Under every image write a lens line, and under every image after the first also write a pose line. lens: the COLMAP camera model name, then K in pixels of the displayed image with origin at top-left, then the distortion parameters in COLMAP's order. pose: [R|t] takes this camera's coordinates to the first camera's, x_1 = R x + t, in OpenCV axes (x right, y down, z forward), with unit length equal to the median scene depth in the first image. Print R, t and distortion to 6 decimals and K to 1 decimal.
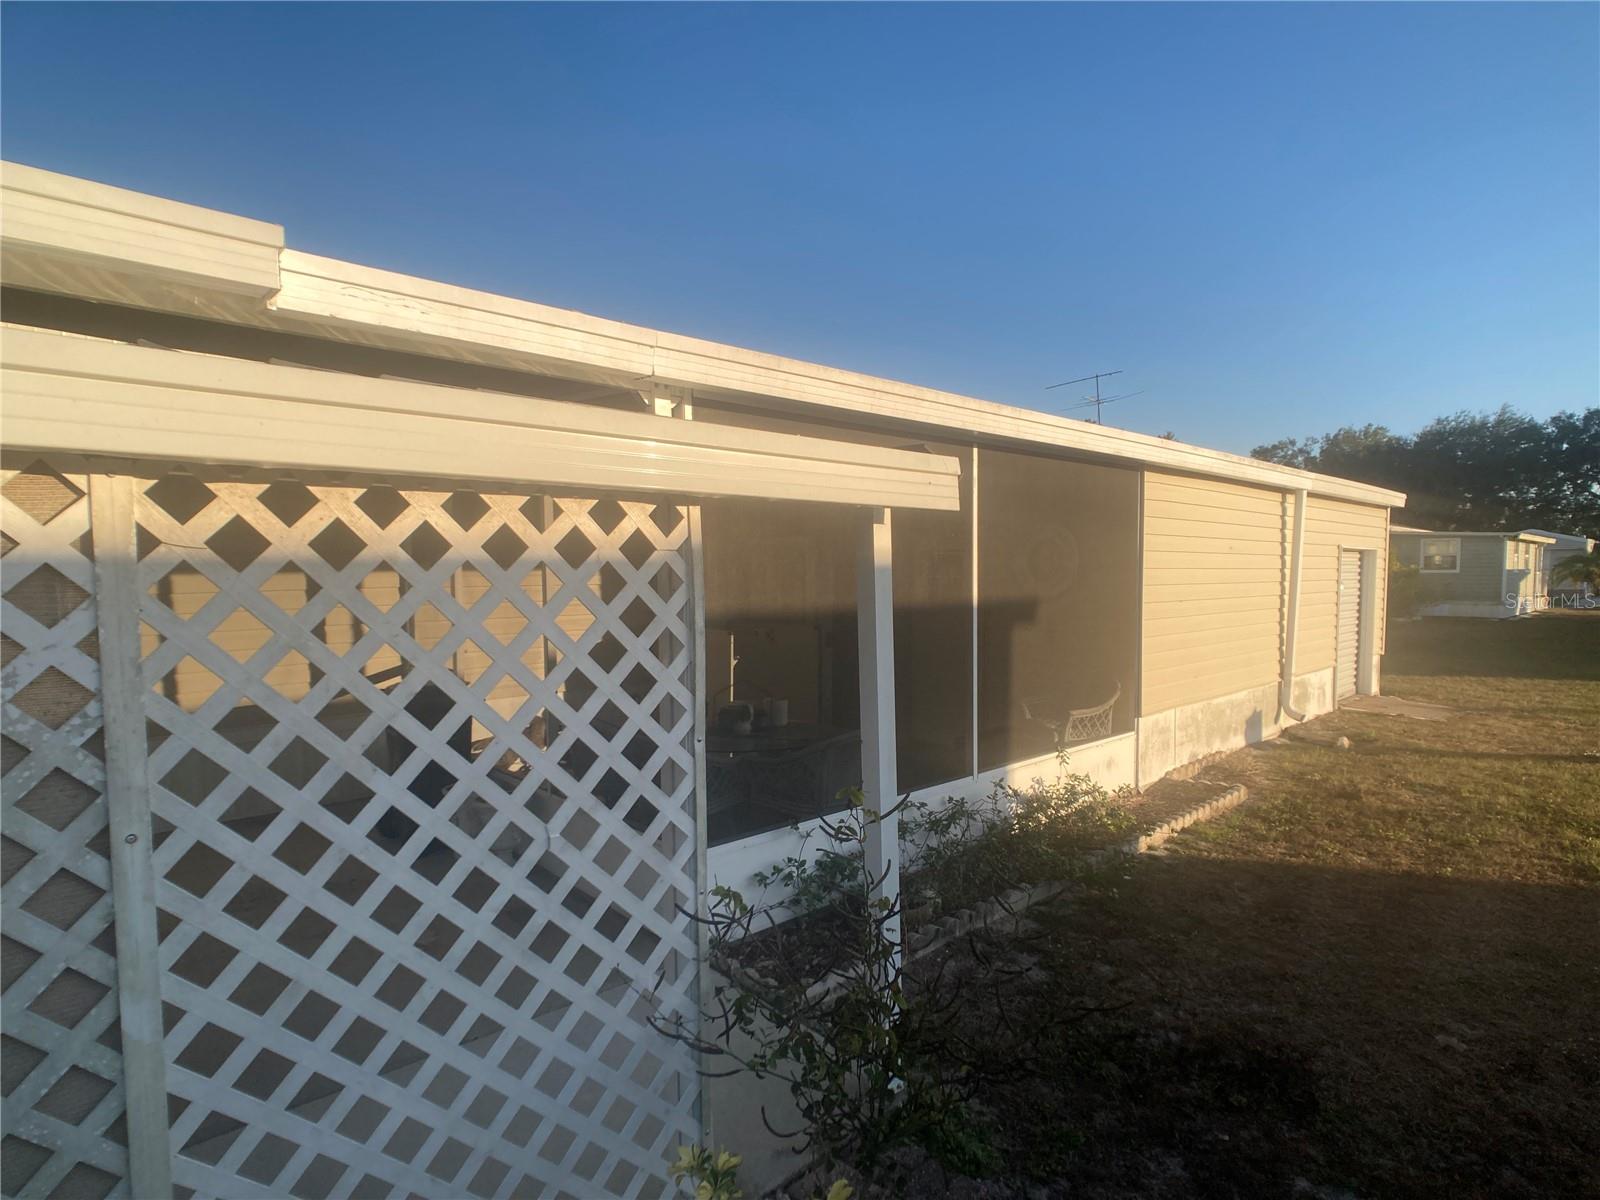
lens RADIAL K [[868.7, 0, 802.4], [0, 868.7, 619.3], [0, 0, 1]] dist [-0.080719, 0.047797]
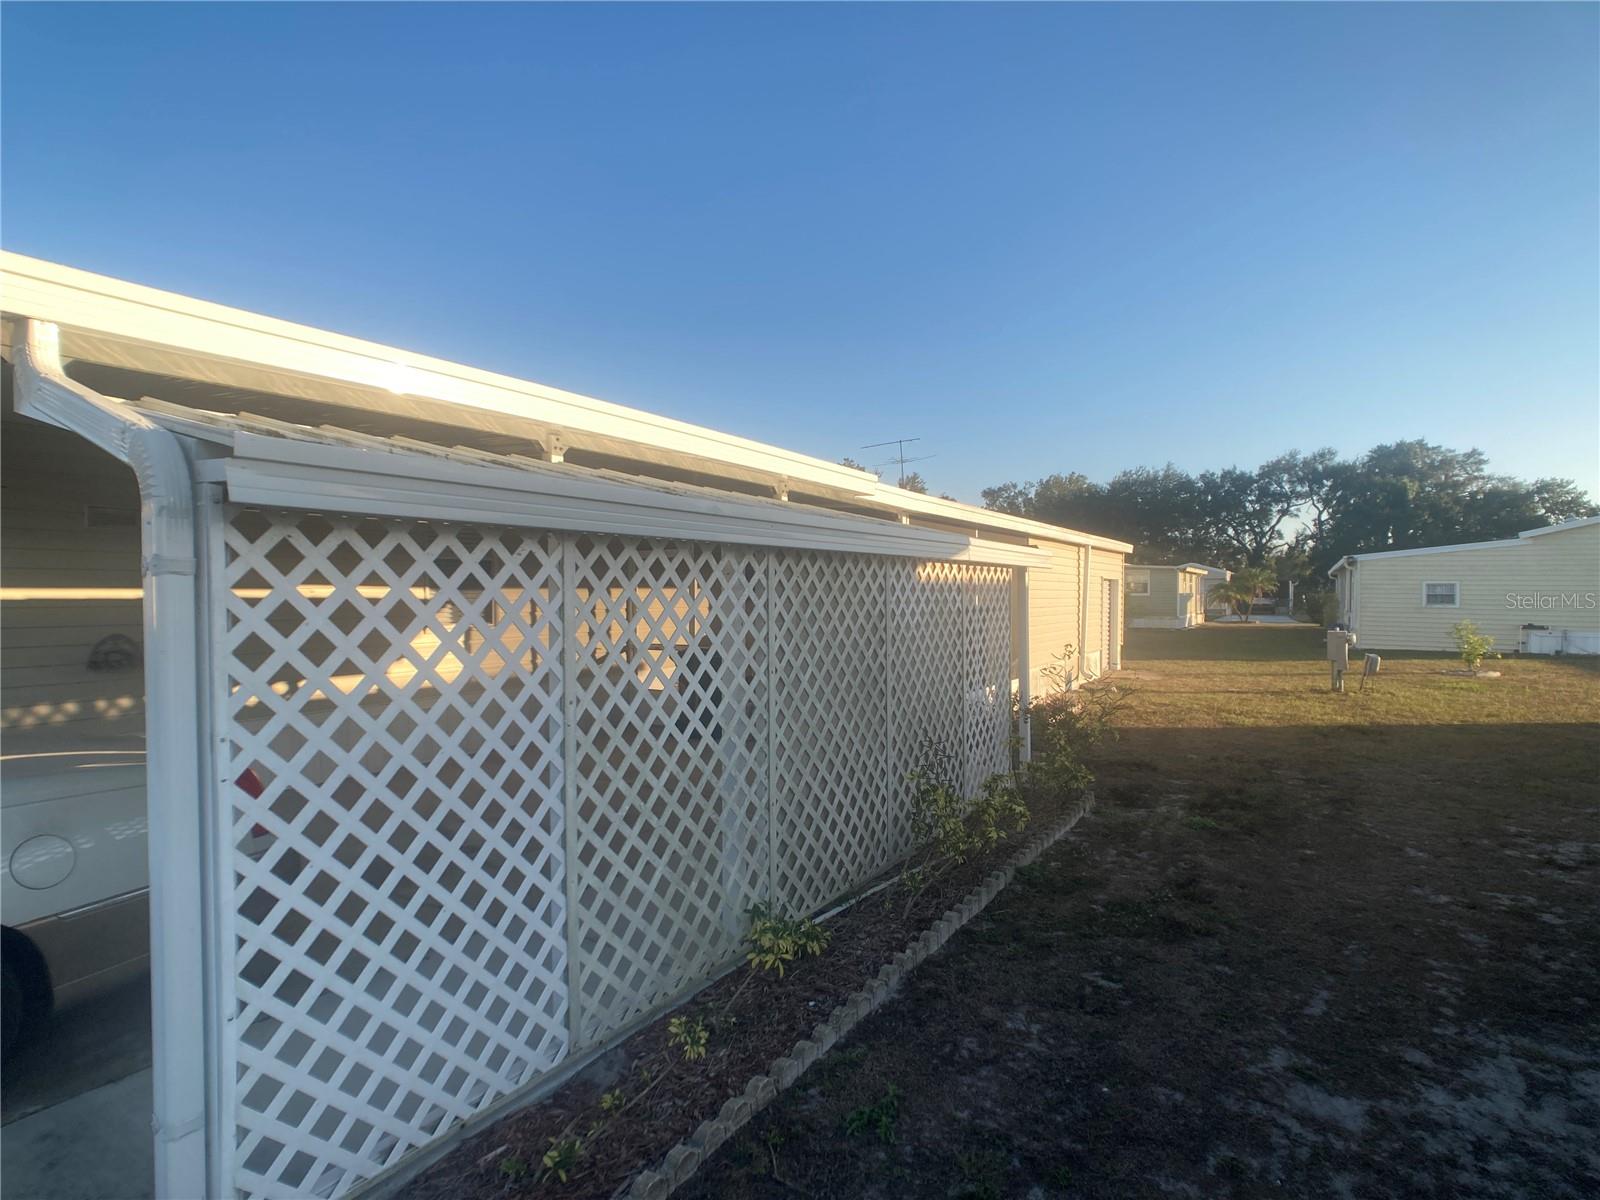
lens RADIAL K [[862.1, 0, 800.0], [0, 862.1, 600.0], [0, 0, 1]] dist [-0.042939, 0.019660]
pose [[0.959168, 0.001824, 0.282830, -0.507197], [0.012478, 0.998733, -0.048758, 0.040271], [-0.282561, 0.050296, 0.957930, -0.545818]]
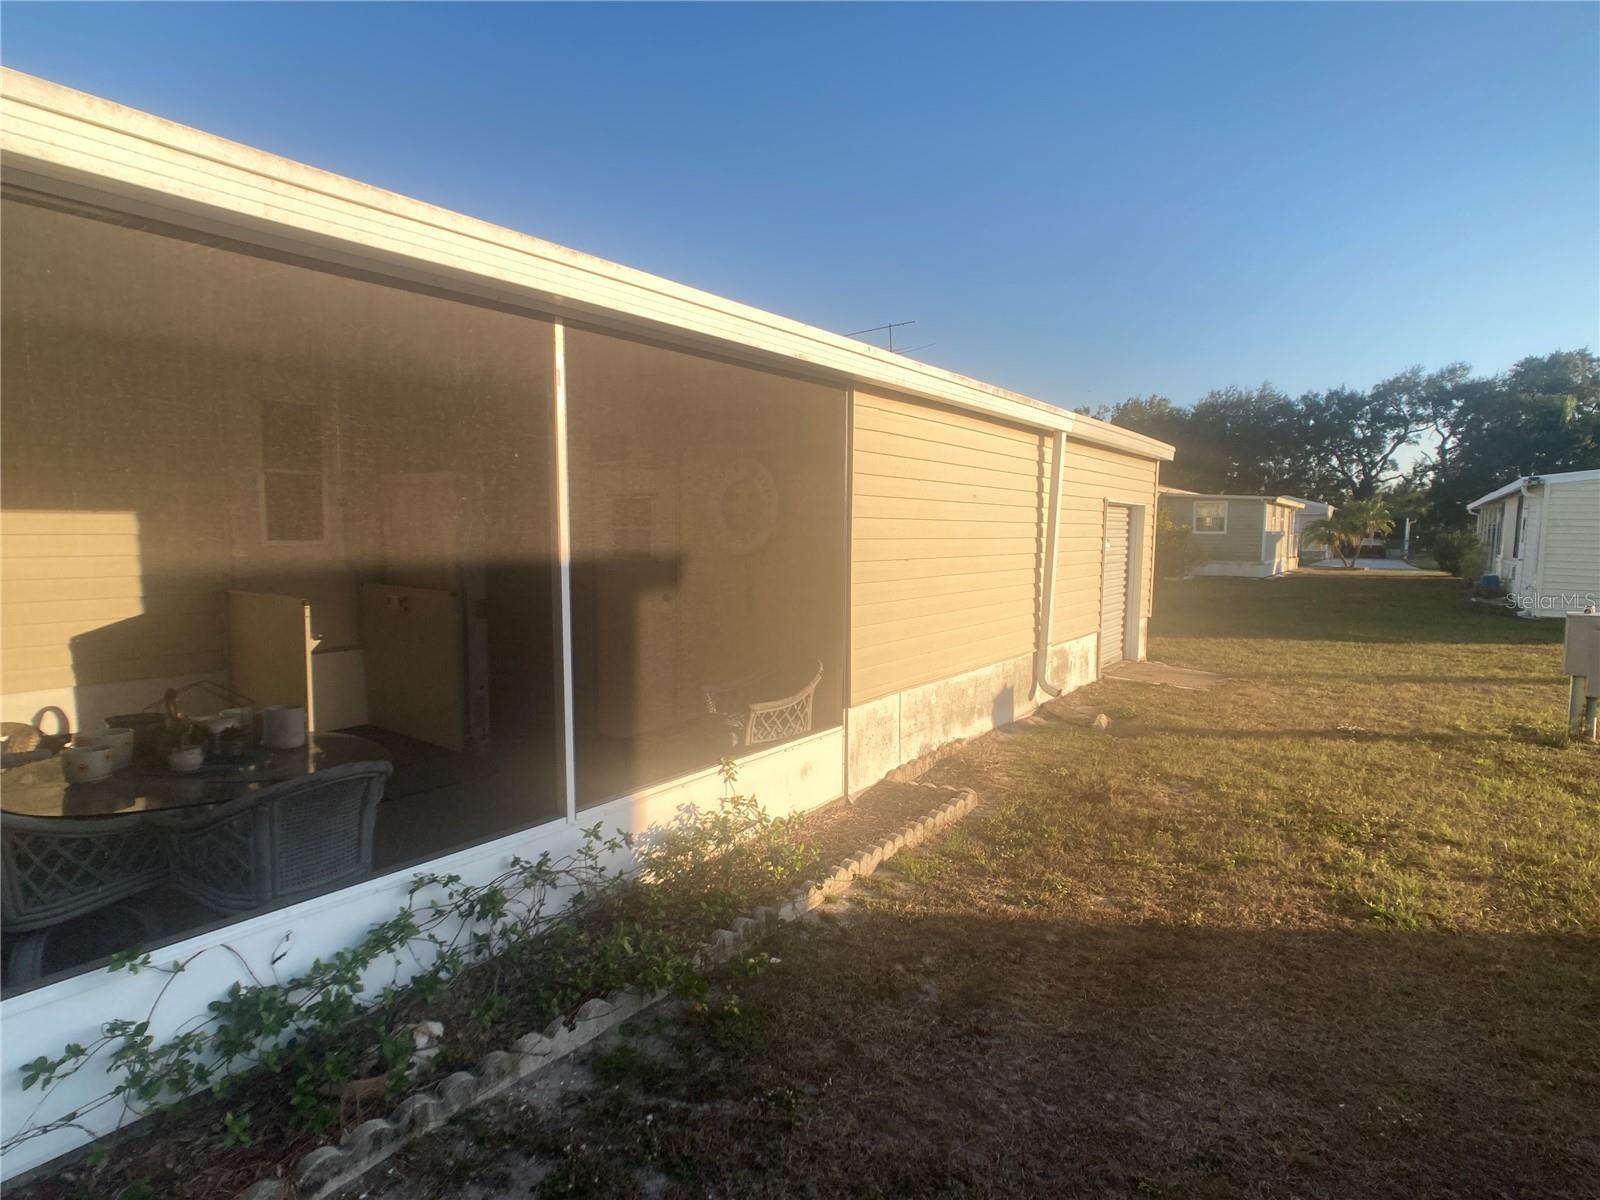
lens RADIAL K [[862.1, 0, 800.0], [0, 862.1, 600.0], [0, 0, 1]] dist [-0.042939, 0.019660]
pose [[0.980136, -0.003421, 0.198298, 0.162243], [-0.002189, 0.999604, 0.028063, -0.005094], [-0.198316, -0.027940, 0.979740, 0.199911]]
